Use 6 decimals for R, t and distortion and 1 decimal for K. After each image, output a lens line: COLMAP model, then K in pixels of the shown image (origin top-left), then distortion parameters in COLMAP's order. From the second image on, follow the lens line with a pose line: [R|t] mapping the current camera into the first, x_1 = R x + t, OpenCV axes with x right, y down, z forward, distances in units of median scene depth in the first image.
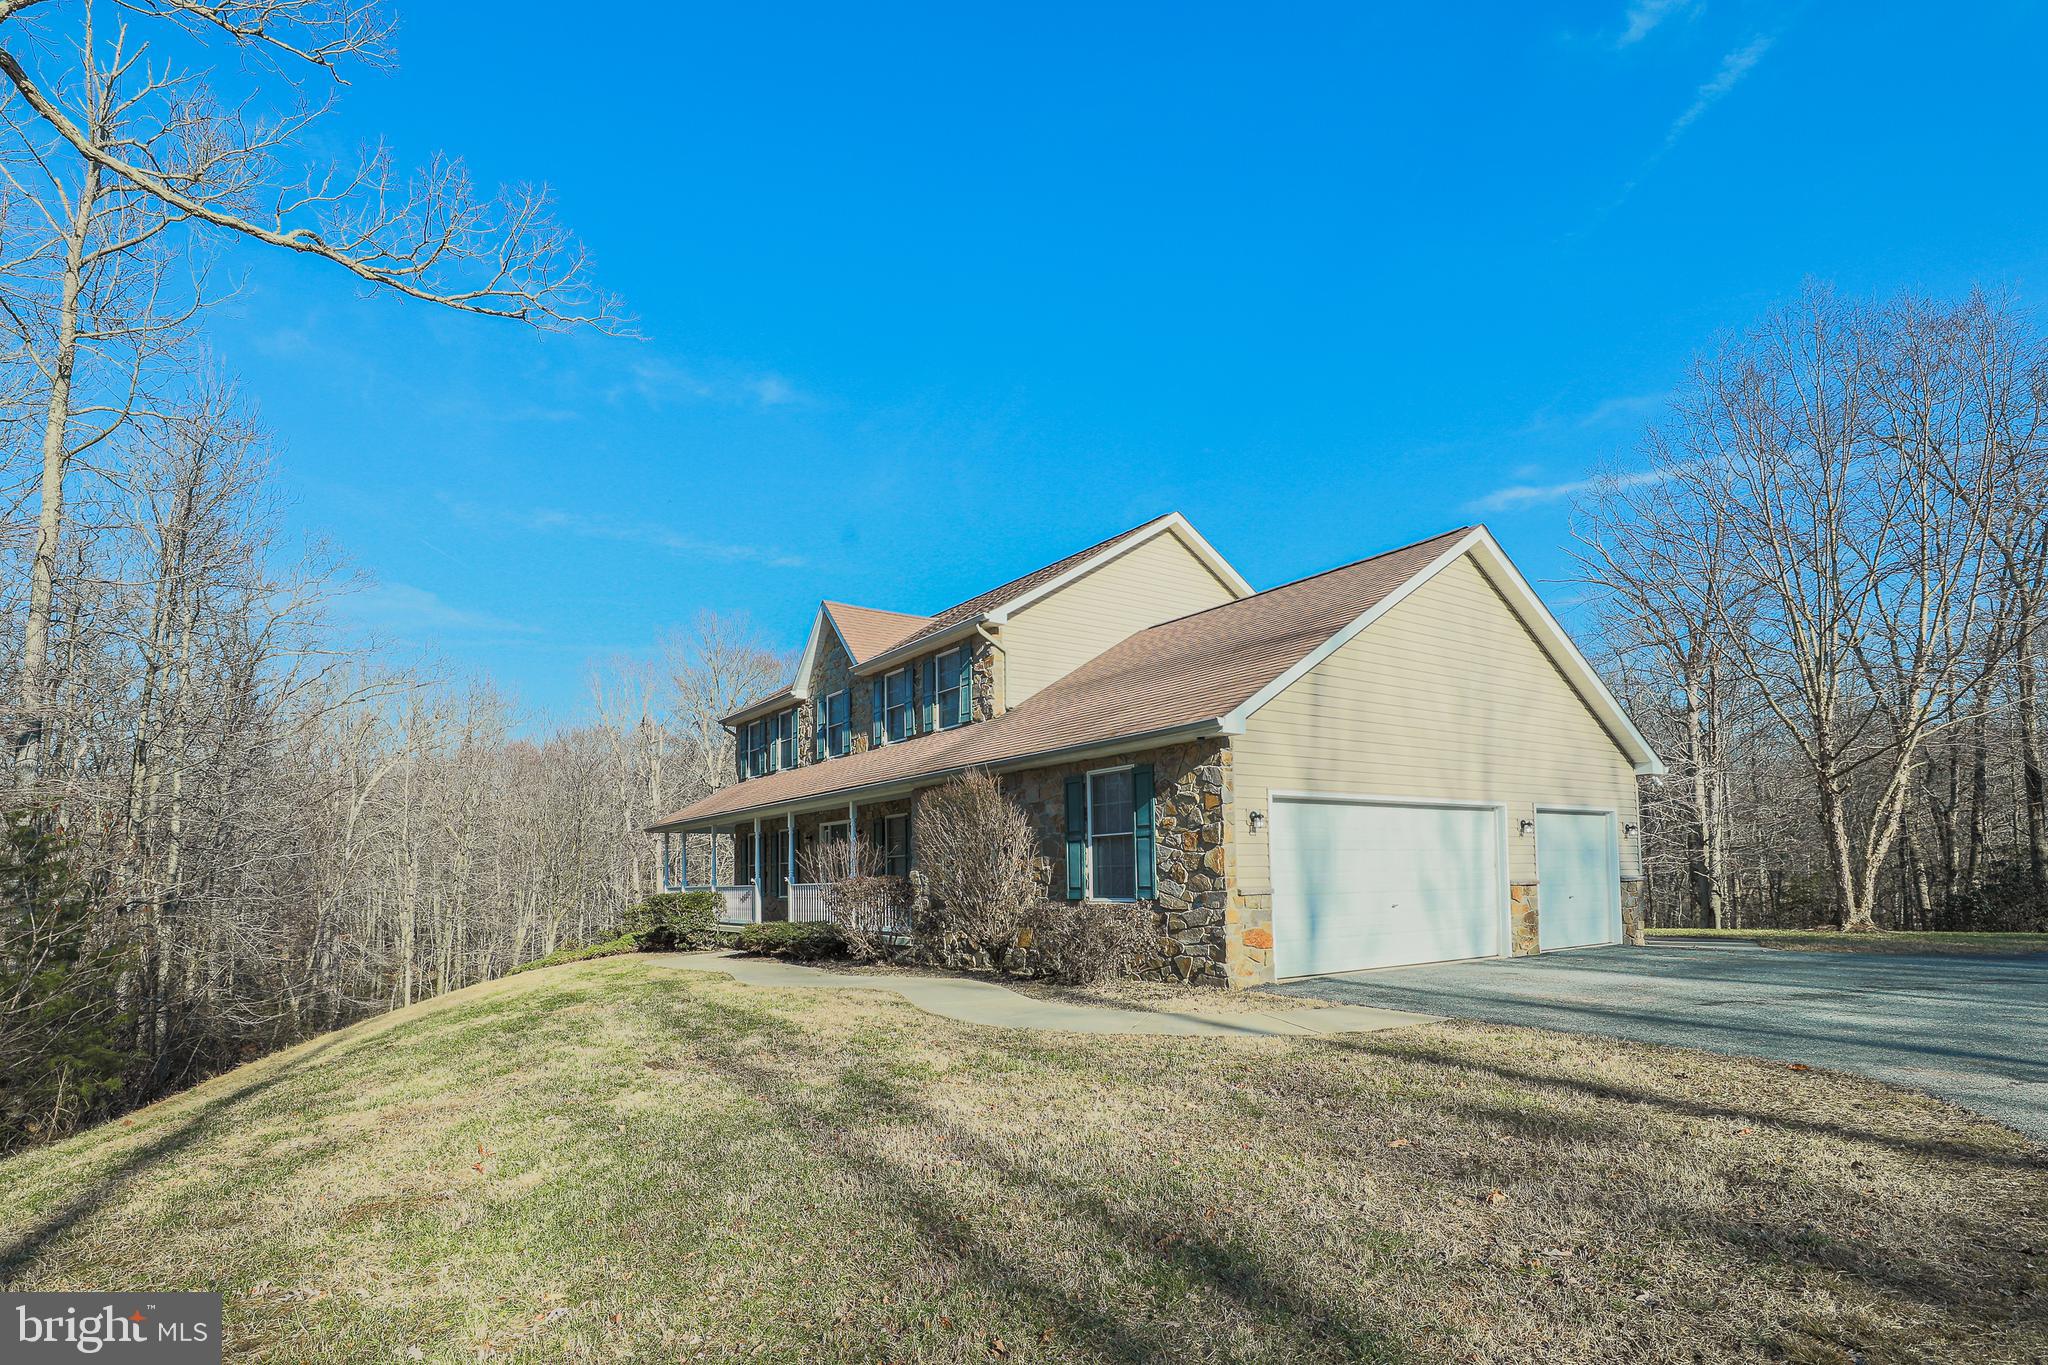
lens RADIAL K [[988.7, 0, 1028.4], [0, 988.7, 648.1], [0, 0, 1]] dist [-0.032507, 0.000787]
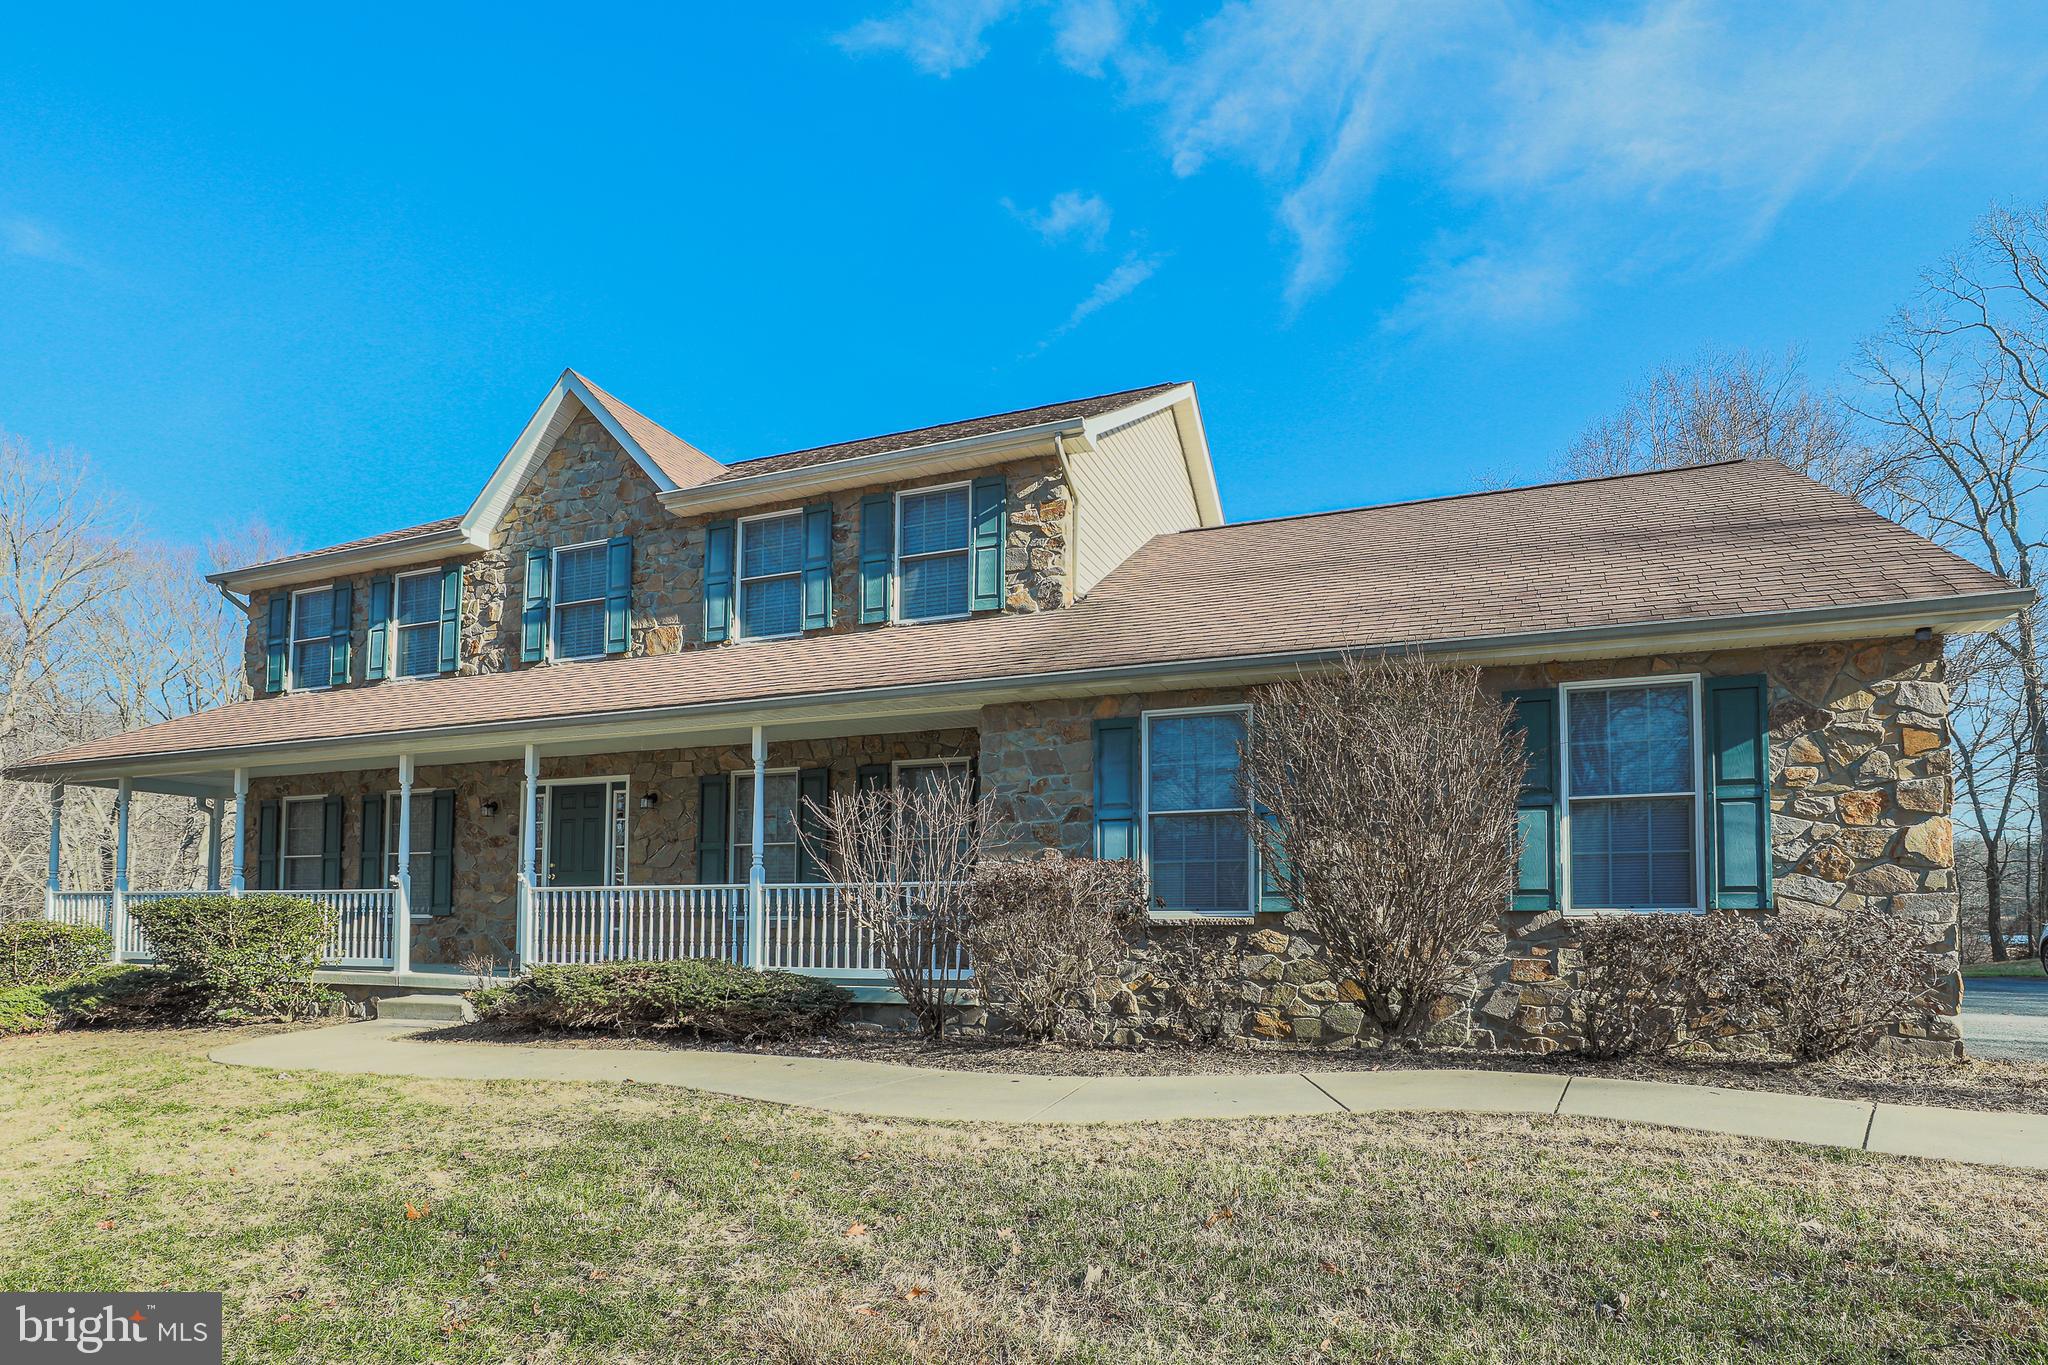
lens RADIAL K [[1016.3, 0, 1023.5], [0, 1016.3, 701.3], [0, 0, 1]] dist [0.001292, 0.000284]
pose [[0.829439, 0.103804, 0.548868, -0.349332], [-0.126840, 0.991915, 0.004085, 0.117587], [-0.544007, -0.073007, 0.835899, 0.469902]]
